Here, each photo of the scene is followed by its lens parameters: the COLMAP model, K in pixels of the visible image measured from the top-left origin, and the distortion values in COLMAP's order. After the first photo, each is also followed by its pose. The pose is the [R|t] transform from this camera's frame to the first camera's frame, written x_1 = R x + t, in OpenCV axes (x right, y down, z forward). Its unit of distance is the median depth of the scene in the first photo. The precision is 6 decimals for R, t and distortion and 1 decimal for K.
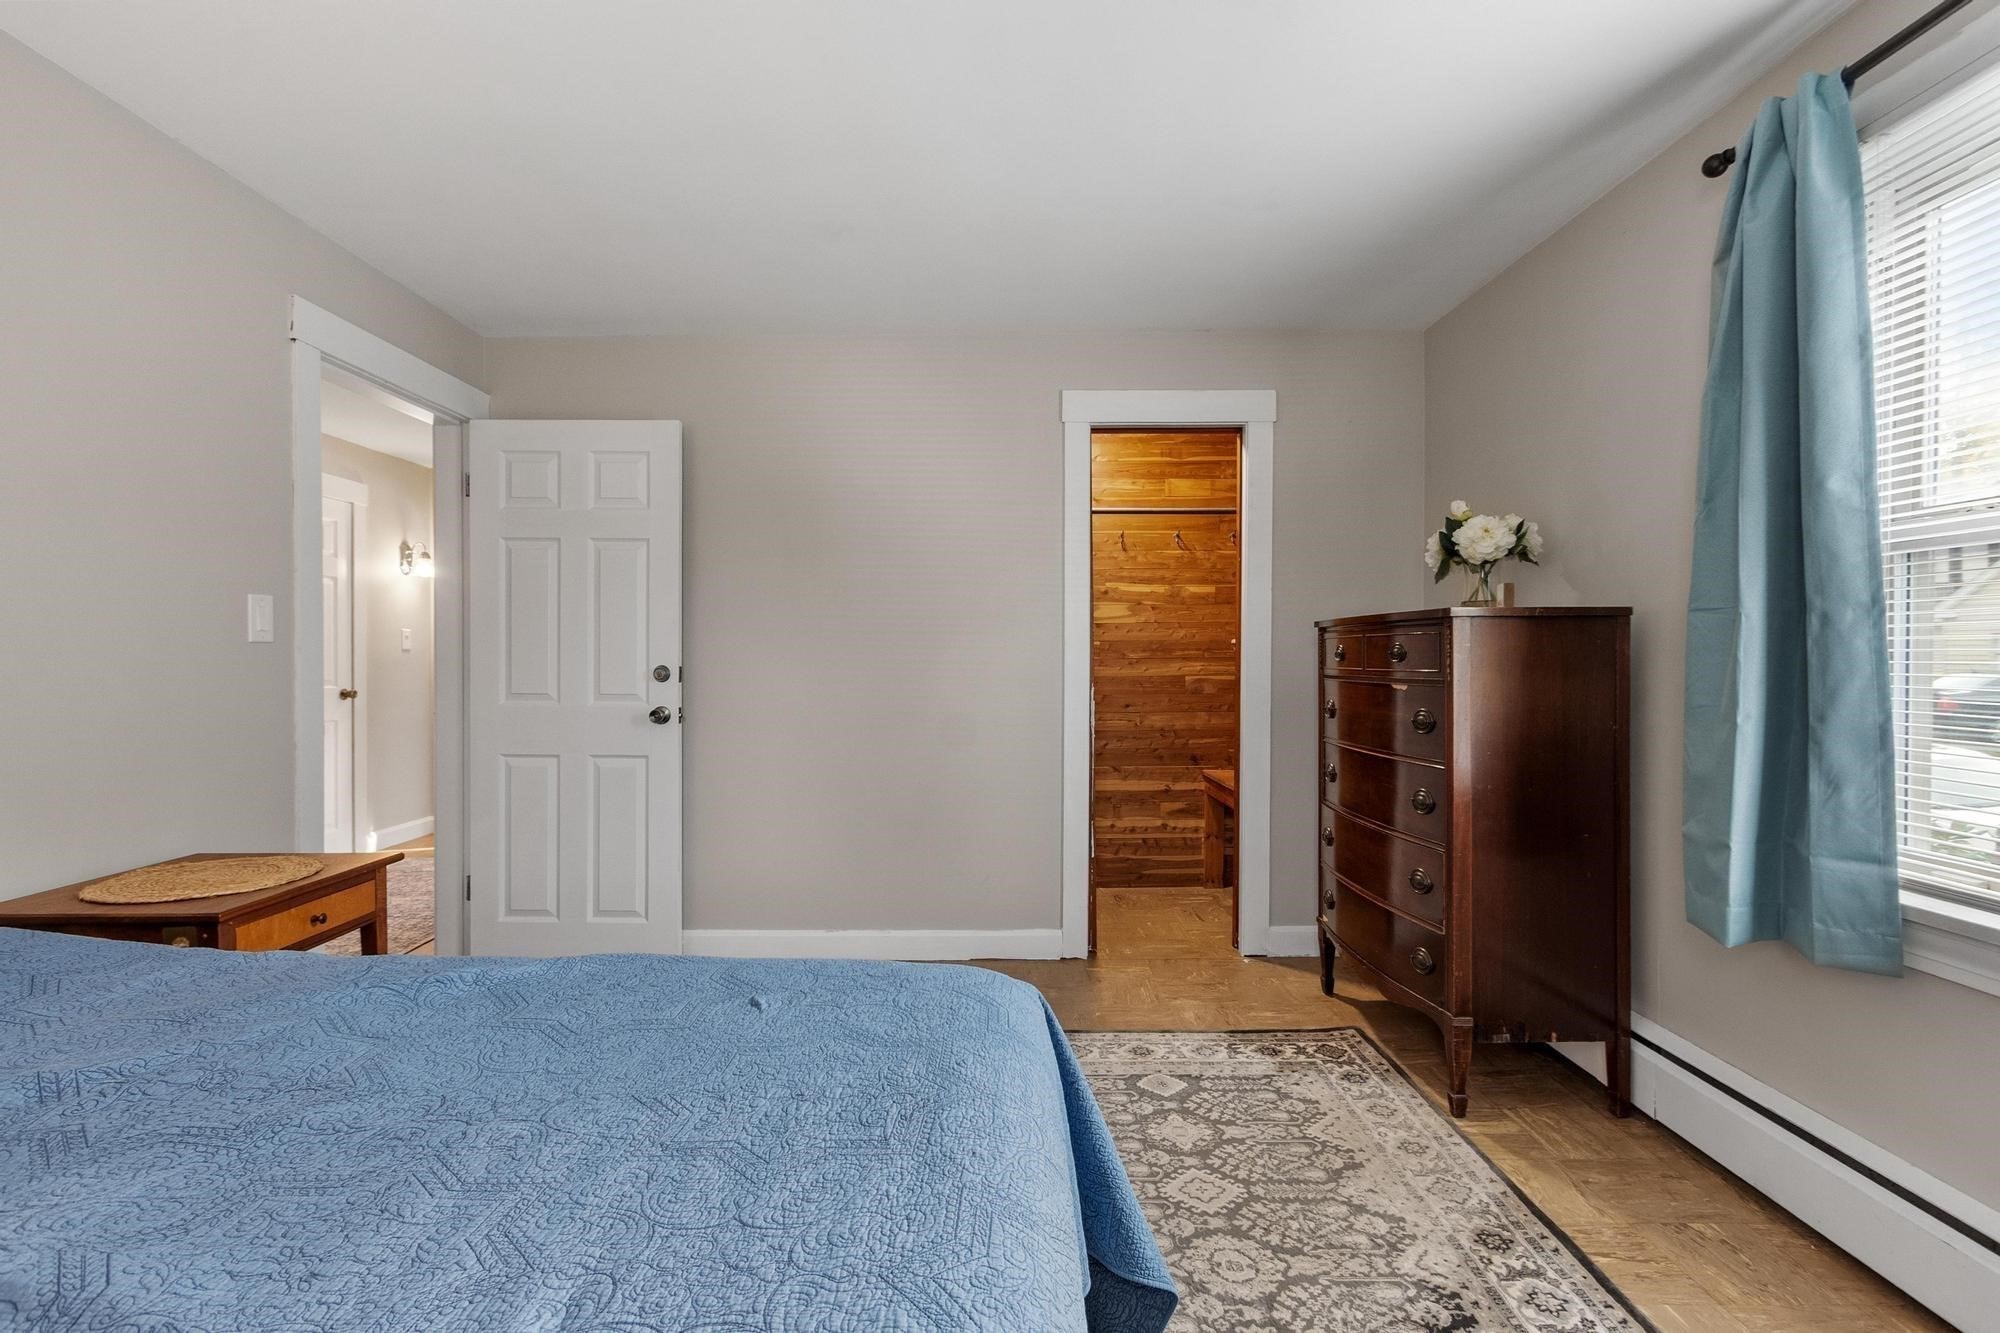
lens RADIAL K [[885.5, 0, 990.8], [0, 885.5, 662.1], [0, 0, 1]] dist [-0.001191, -0.000852]
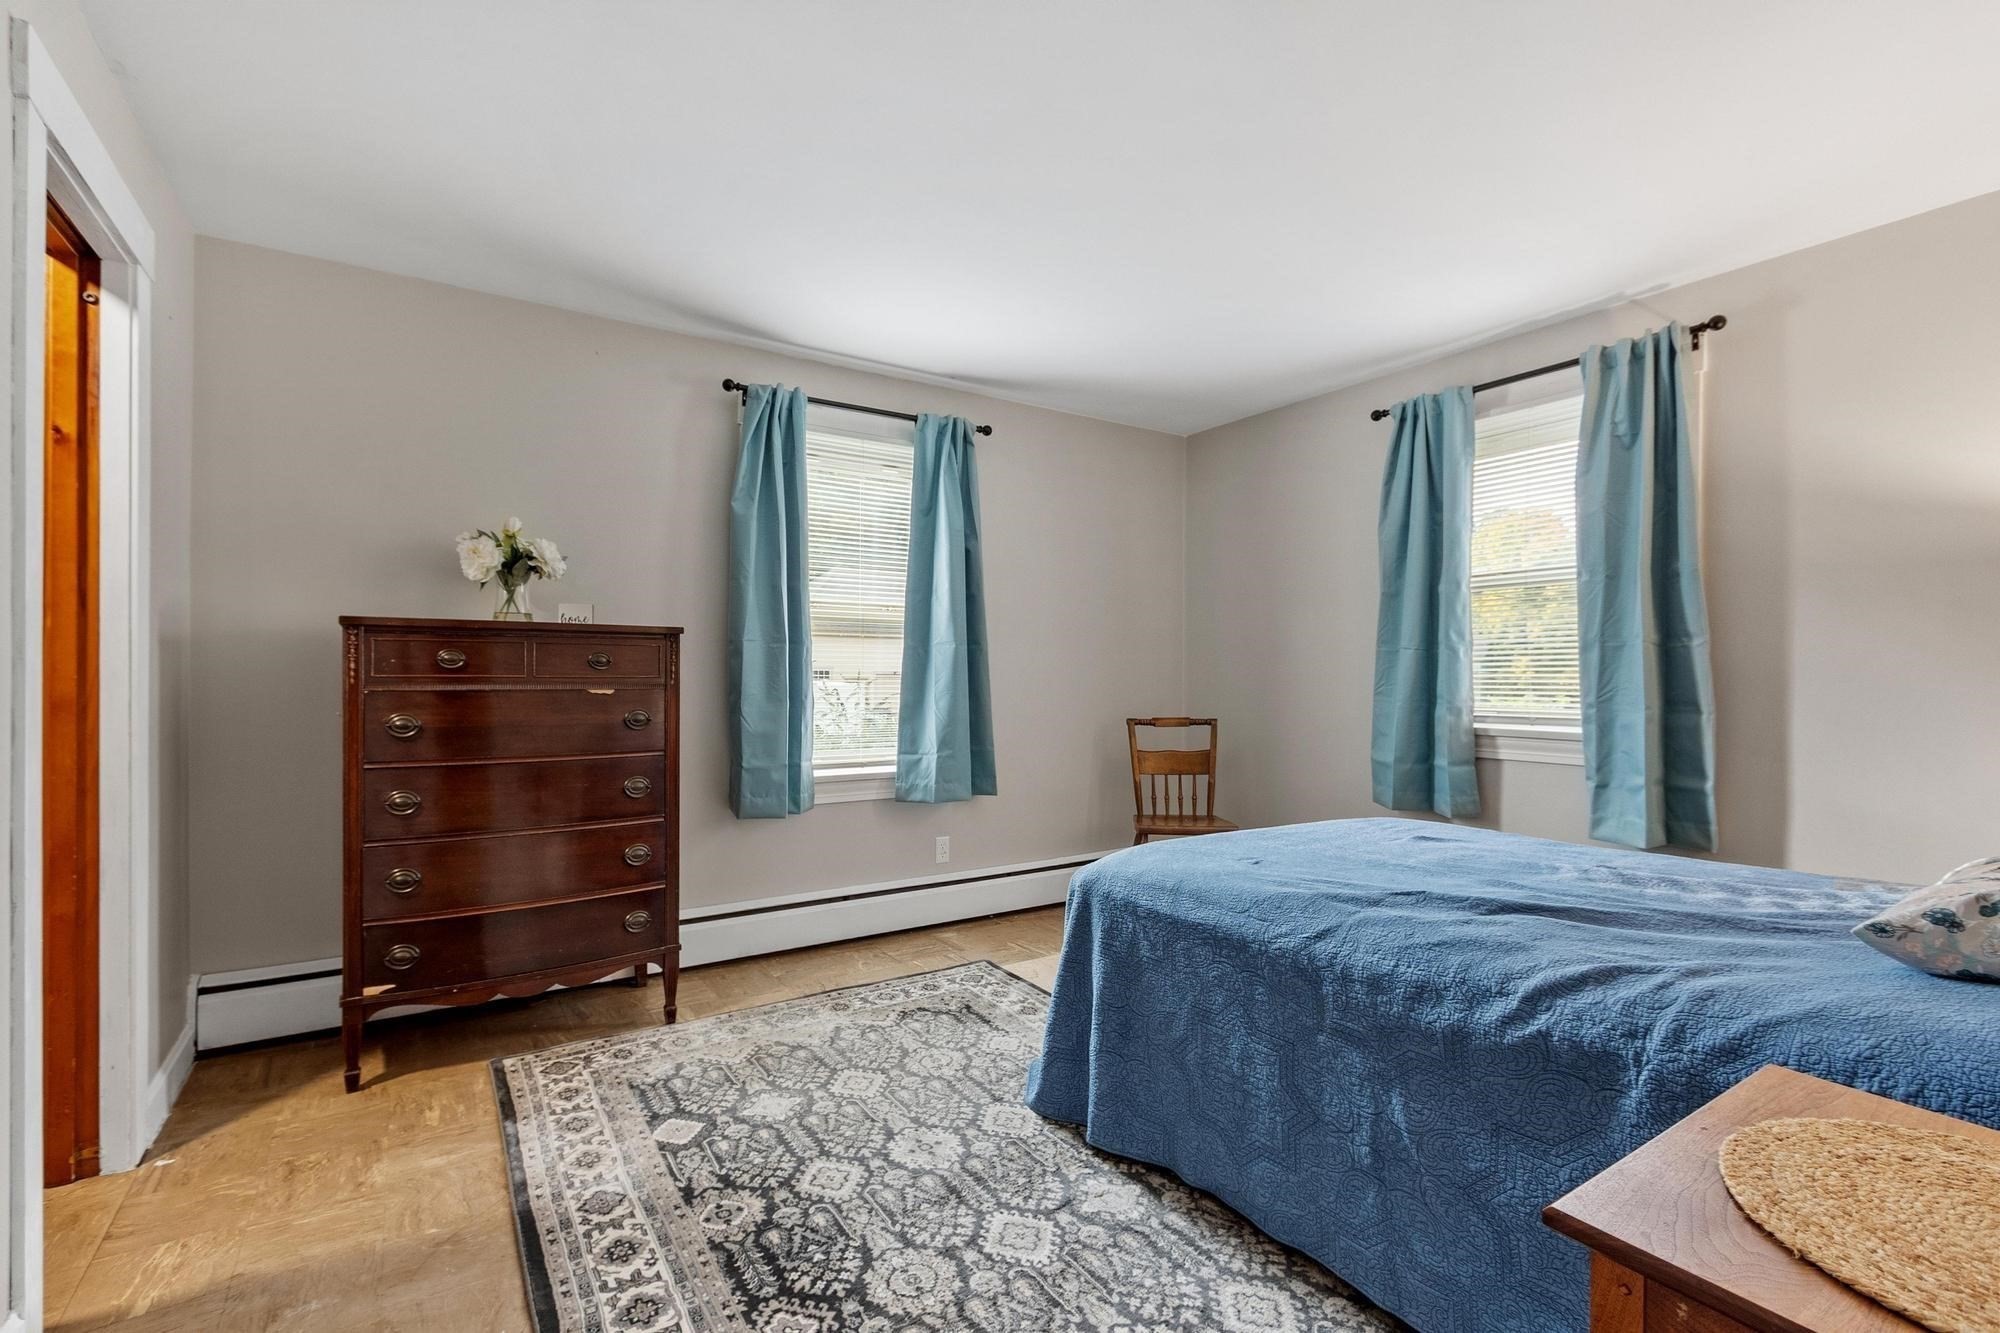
lens RADIAL K [[885.5, 0, 990.4], [0, 885.5, 666.6], [0, 0, 1]] dist [-0.001191, -0.000852]
pose [[-0.543491, 0.003307, 0.839408, -0.598234], [-0.003889, 0.999972, -0.006457, 0.002082], [-0.839406, -0.006773, -0.543463, 0.980168]]
